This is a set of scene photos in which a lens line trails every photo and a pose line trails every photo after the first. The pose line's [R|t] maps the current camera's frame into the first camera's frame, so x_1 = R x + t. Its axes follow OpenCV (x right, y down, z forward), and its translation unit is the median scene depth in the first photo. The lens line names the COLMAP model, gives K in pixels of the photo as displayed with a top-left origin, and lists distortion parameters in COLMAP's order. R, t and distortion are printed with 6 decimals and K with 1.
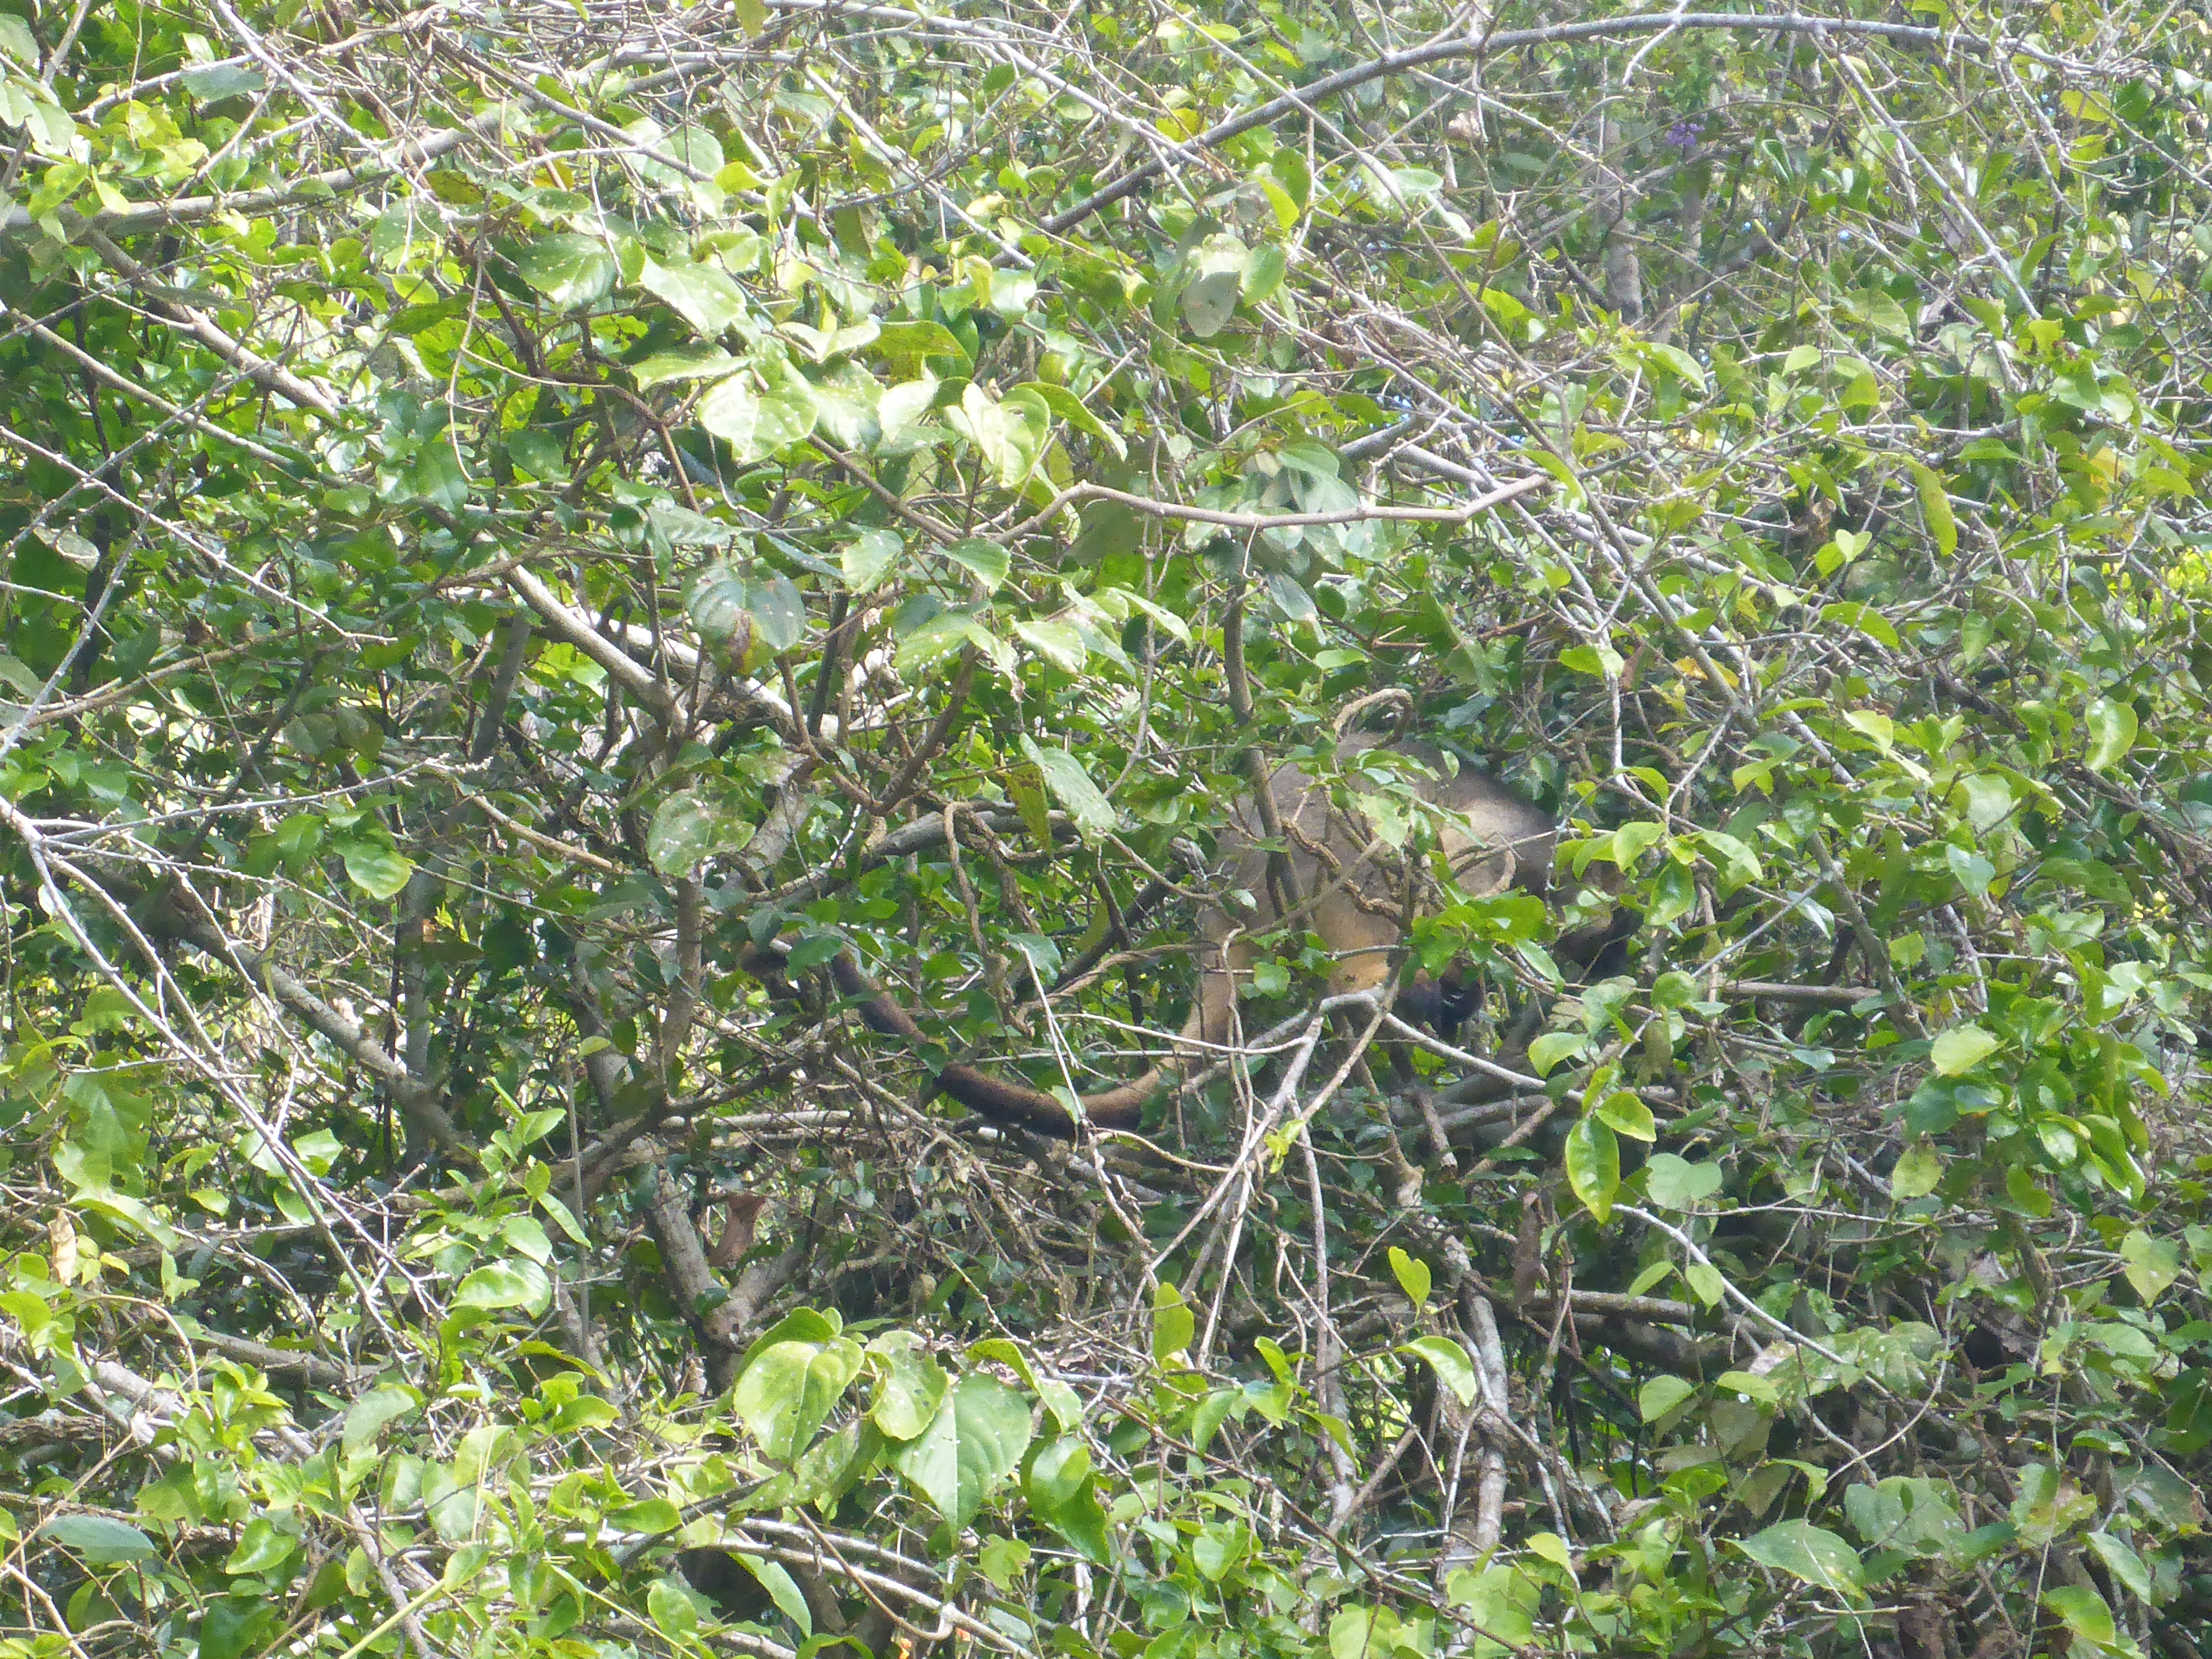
lens RADIAL K [[12445.0, 0, 1110.9], [0, 12445.0, 834.2], [0, 0, 1]] dist [1.486482, 0.000000]
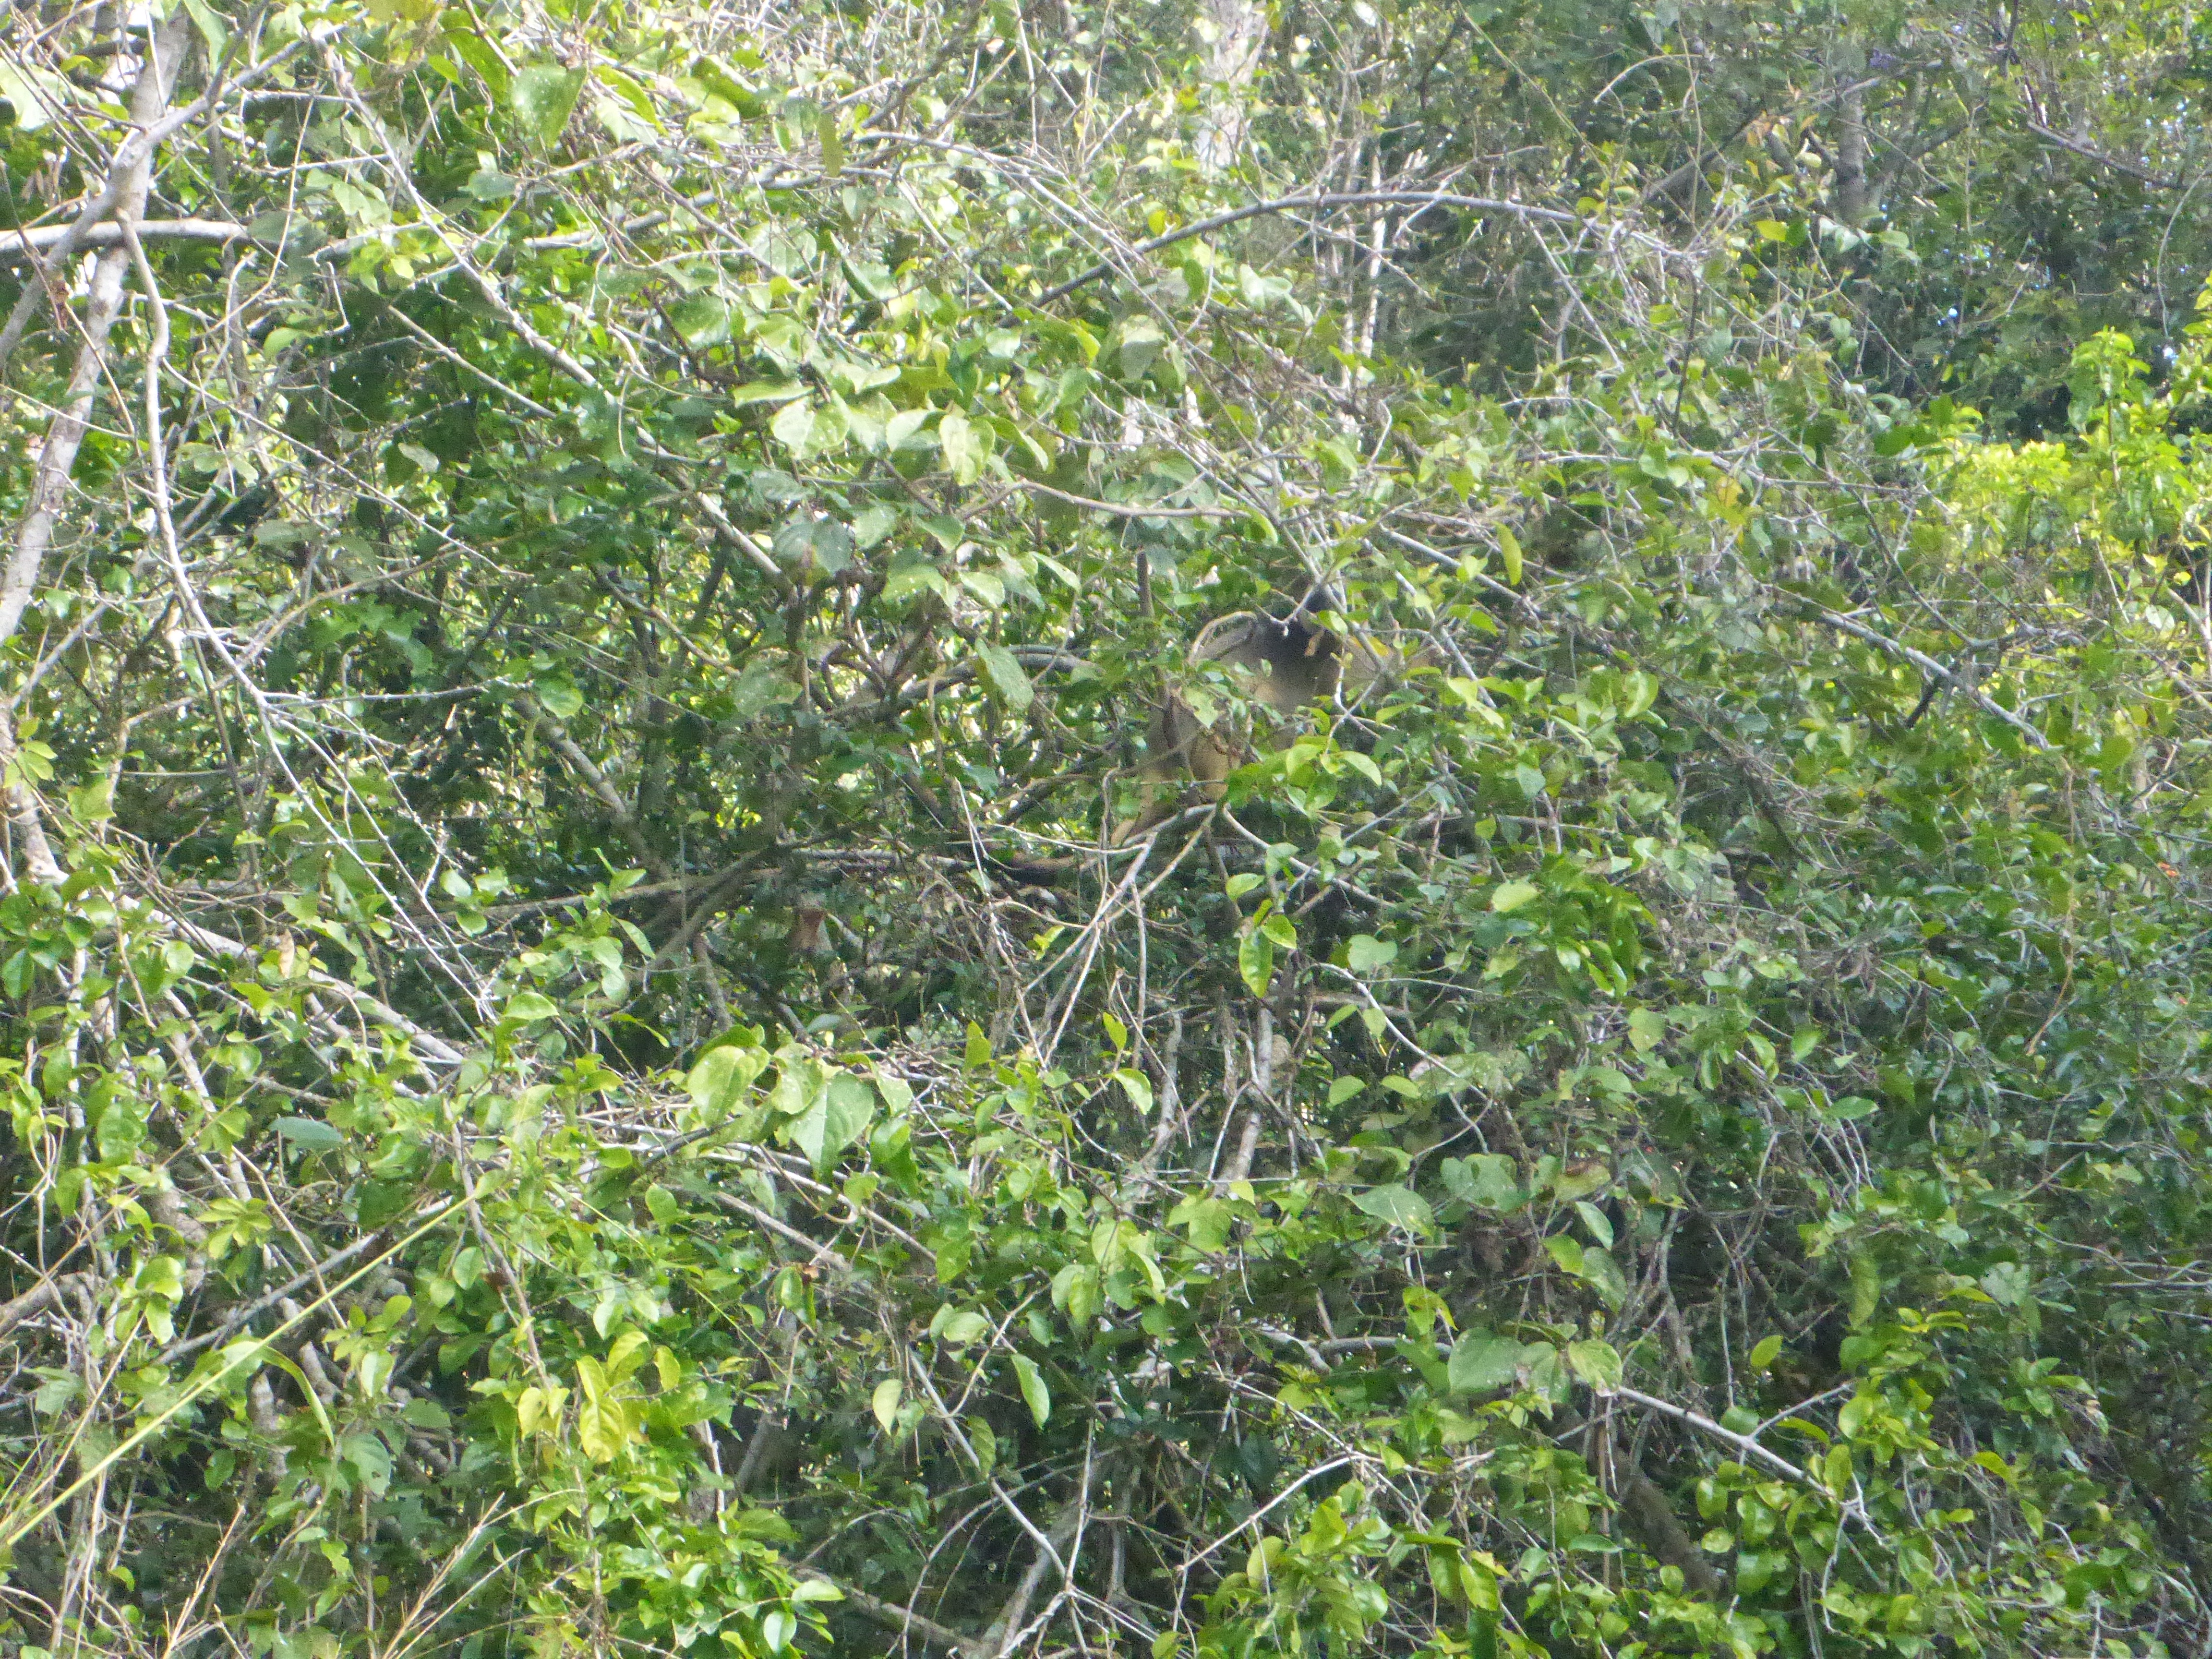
lens RADIAL K [[8916.3, 0, 1137.9], [0, 8916.3, 947.4], [0, 0, 1]] dist [1.069966, 0.000000]
pose [[0.995849, 0.065381, -0.063321, 0.087540], [-0.061244, 0.995991, 0.065202, -0.044307], [0.067330, -0.061054, 0.995861, -0.116686]]
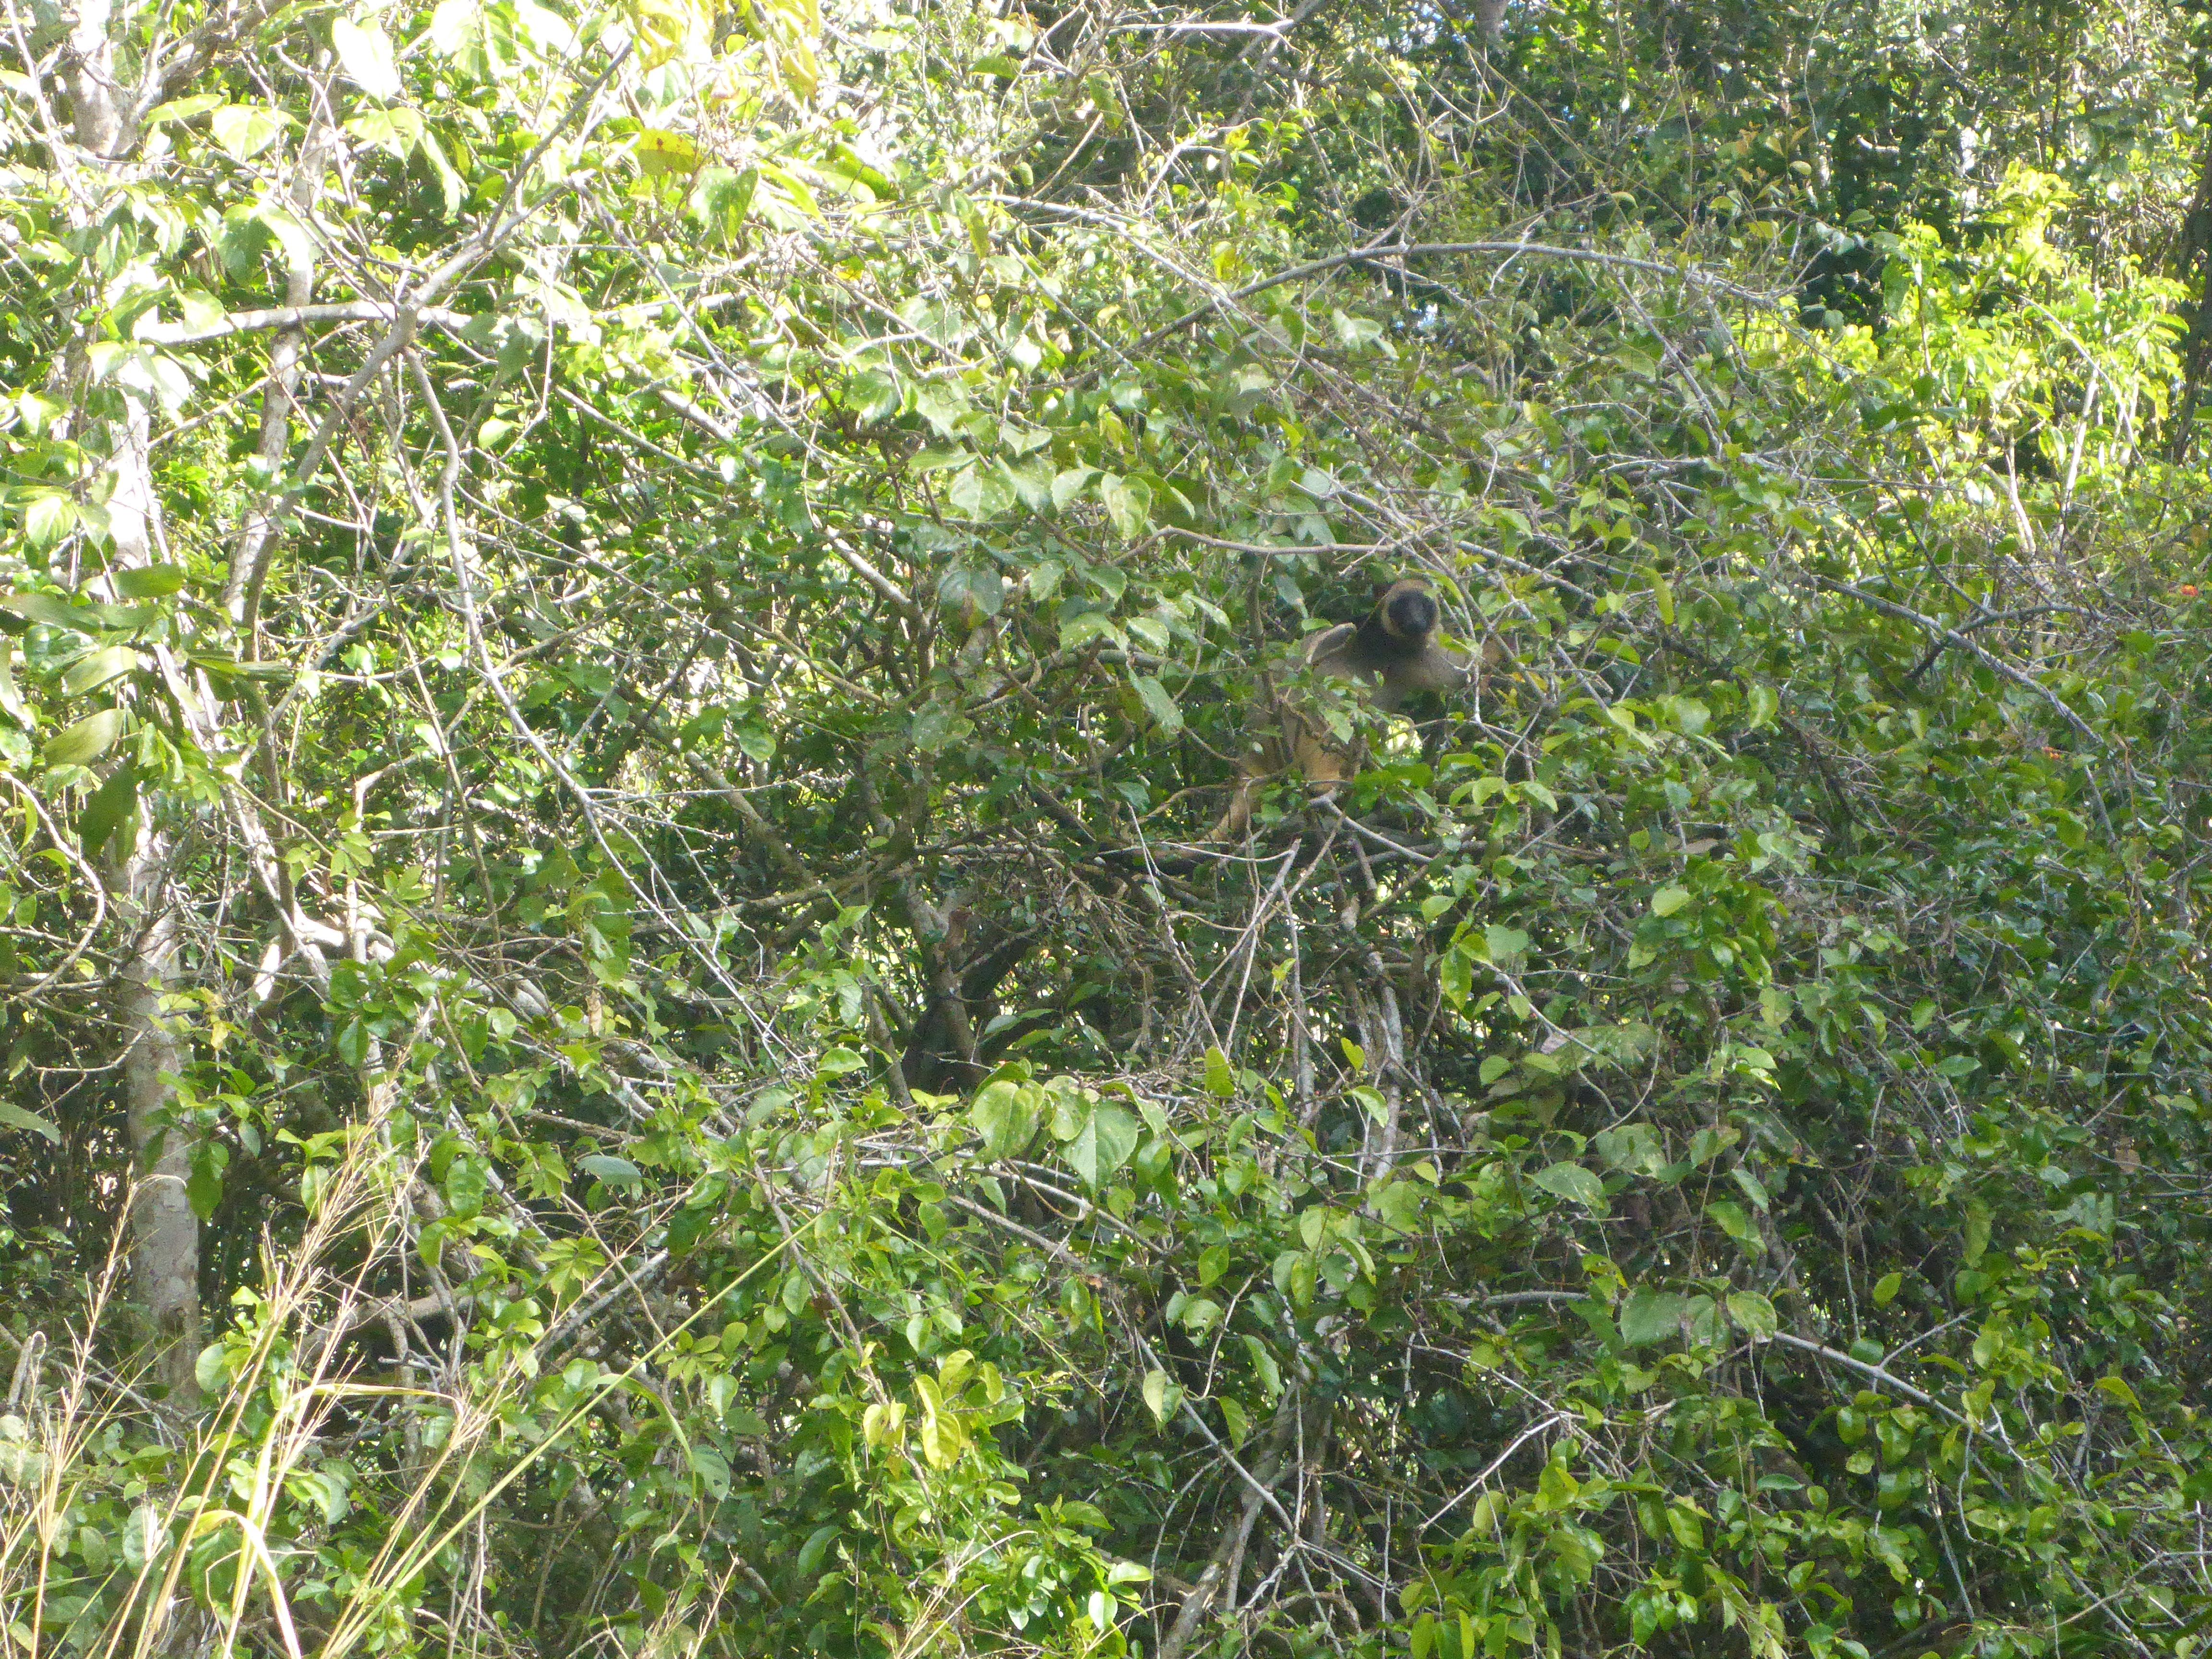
lens RADIAL K [[8916.3, 0, 1085.7], [0, 8916.3, 927.3], [0, 0, 1]] dist [1.069966, 0.000000]
pose [[0.999807, 0.019625, 0.000856, -0.013811], [-0.019615, 0.995023, 0.097693, -0.094317], [0.001065, -0.097690, 0.995216, -0.231950]]
